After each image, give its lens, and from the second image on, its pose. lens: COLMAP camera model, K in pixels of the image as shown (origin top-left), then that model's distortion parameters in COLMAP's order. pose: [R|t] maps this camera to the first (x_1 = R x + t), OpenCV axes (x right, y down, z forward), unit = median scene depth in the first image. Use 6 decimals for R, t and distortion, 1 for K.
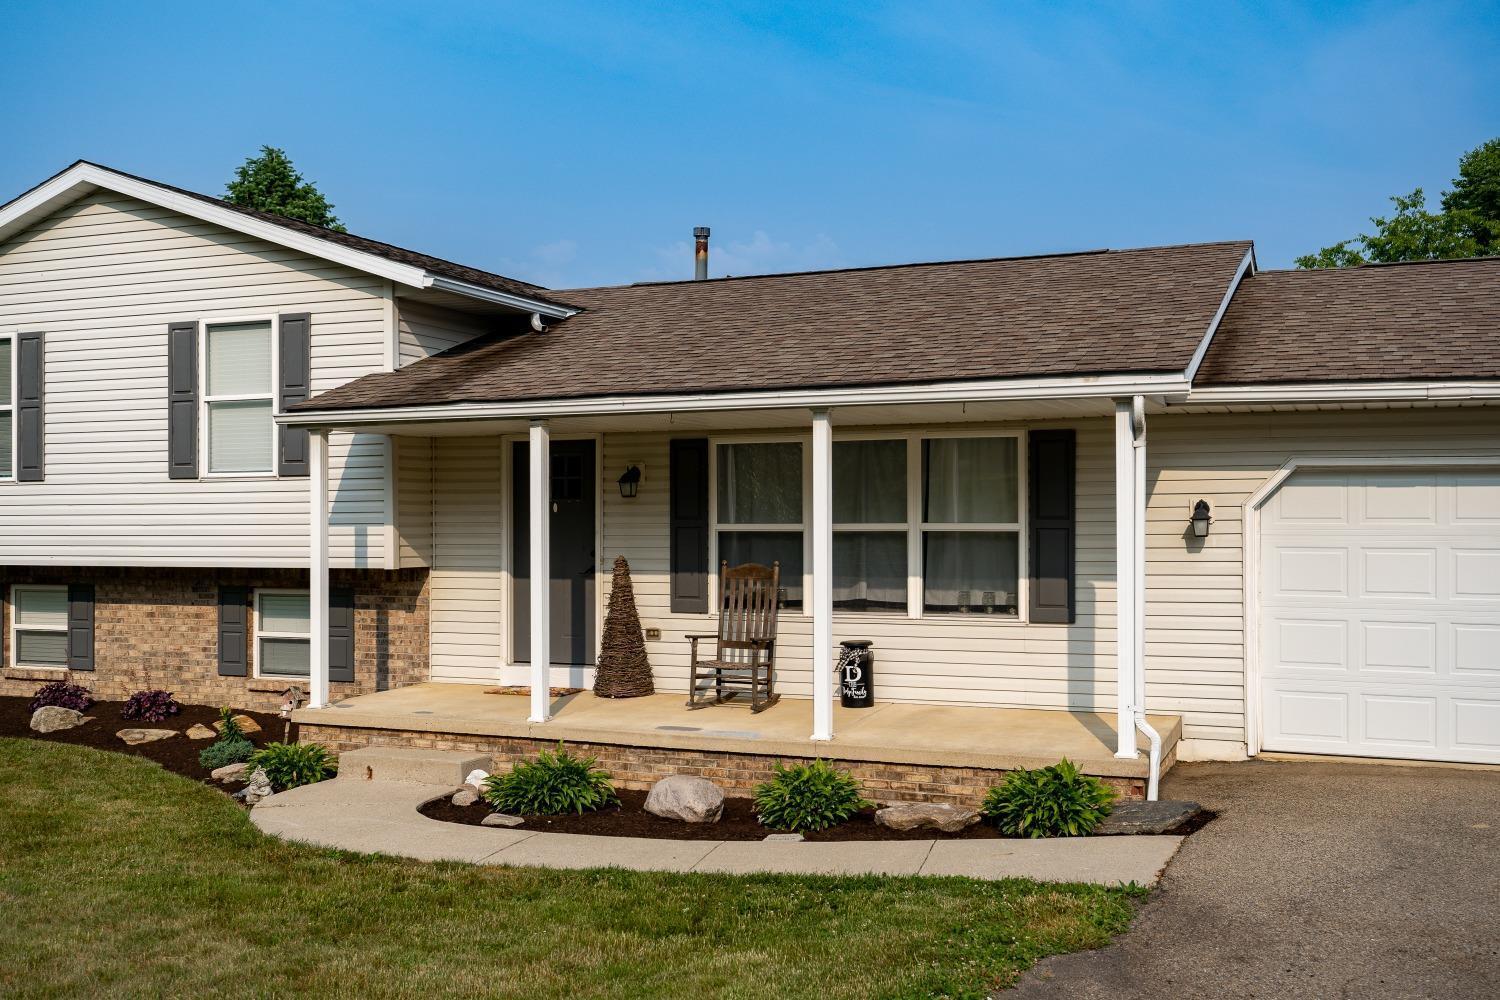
lens RADIAL K [[1473.6, 0, 755.9], [0, 1473.6, 523.0], [0, 0, 1]] dist [0.013911, -0.000977]
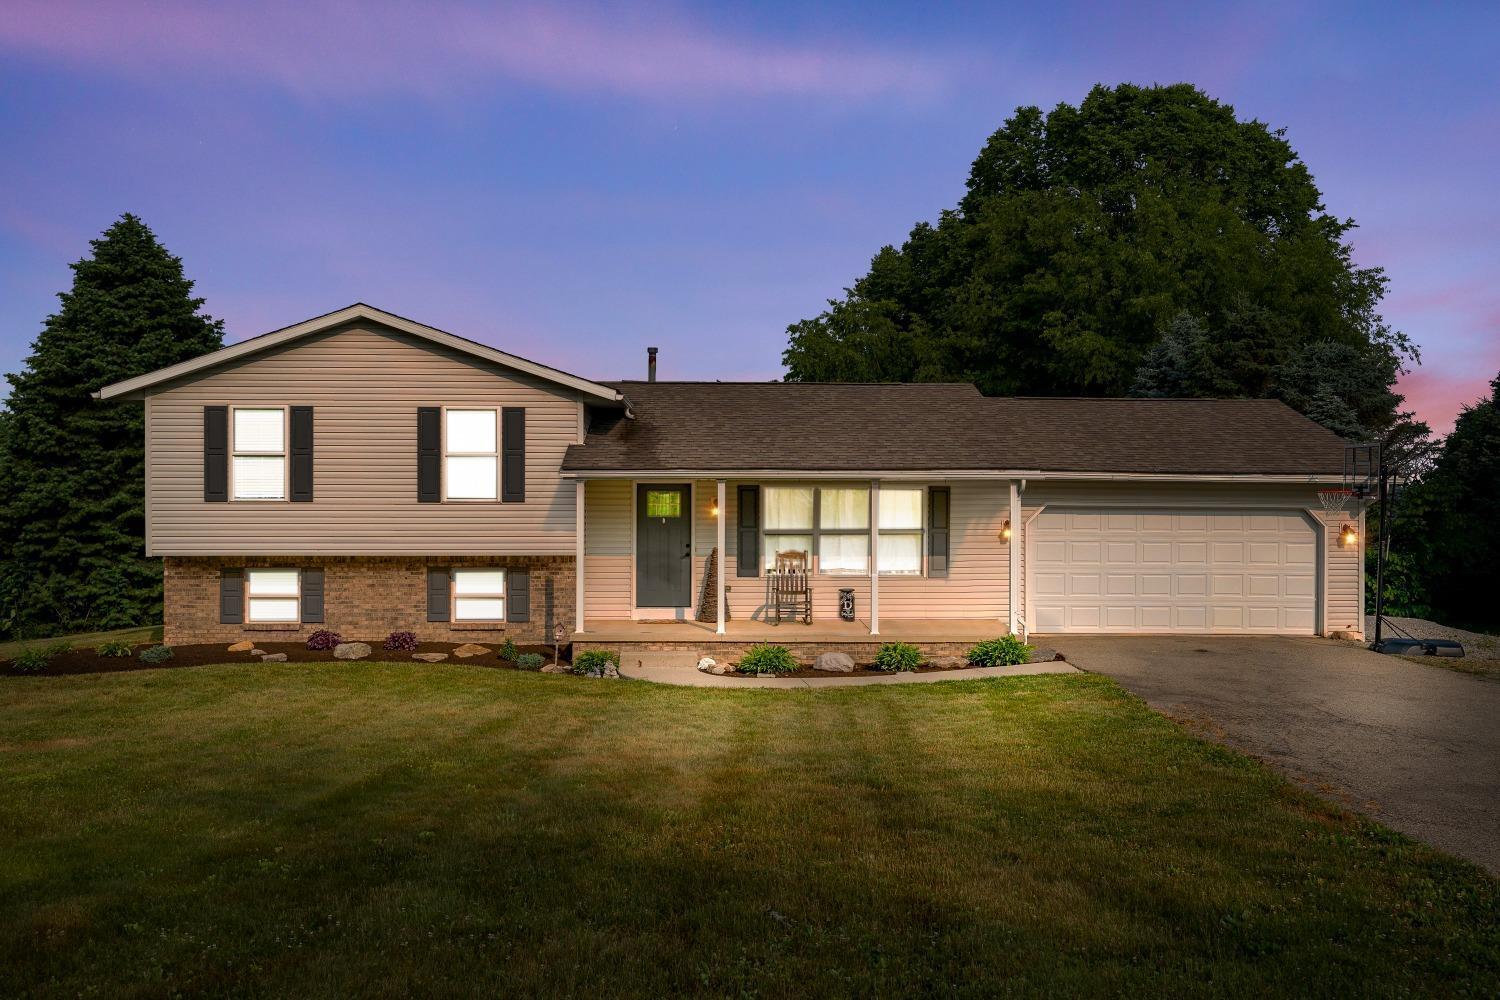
lens RADIAL K [[1304.5, 0, 750.0], [0, 1304.5, 500.0], [0, 0, 1]] dist [0.009873, 0.005988]
pose [[0.908029, 0.004616, 0.418881, -0.684778], [-0.005427, 0.999985, 0.000745, -0.035942], [-0.418871, -0.002950, 0.908041, -0.479375]]
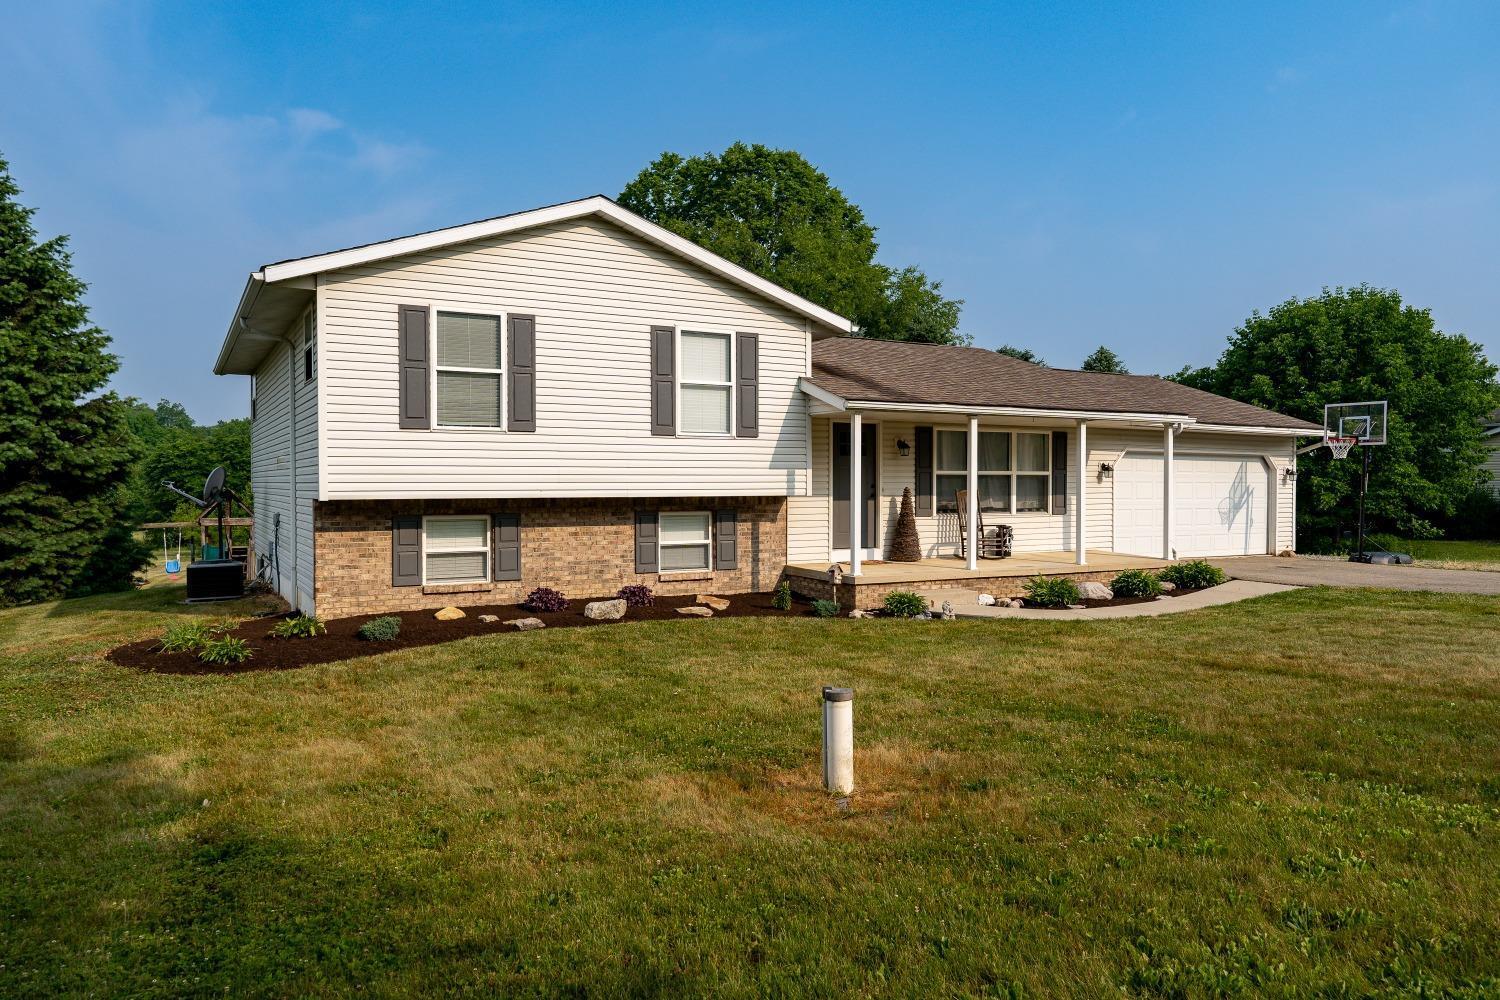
lens RADIAL K [[999.9, 0, 750.0], [0, 999.9, 500.0], [0, 0, 1]] dist [0.000974, 0.000251]
pose [[0.615992, -0.011160, 0.787673, -1.123382], [-0.002555, 0.999866, 0.016164, 0.017227], [-0.787748, -0.011970, 0.615881, 0.339921]]
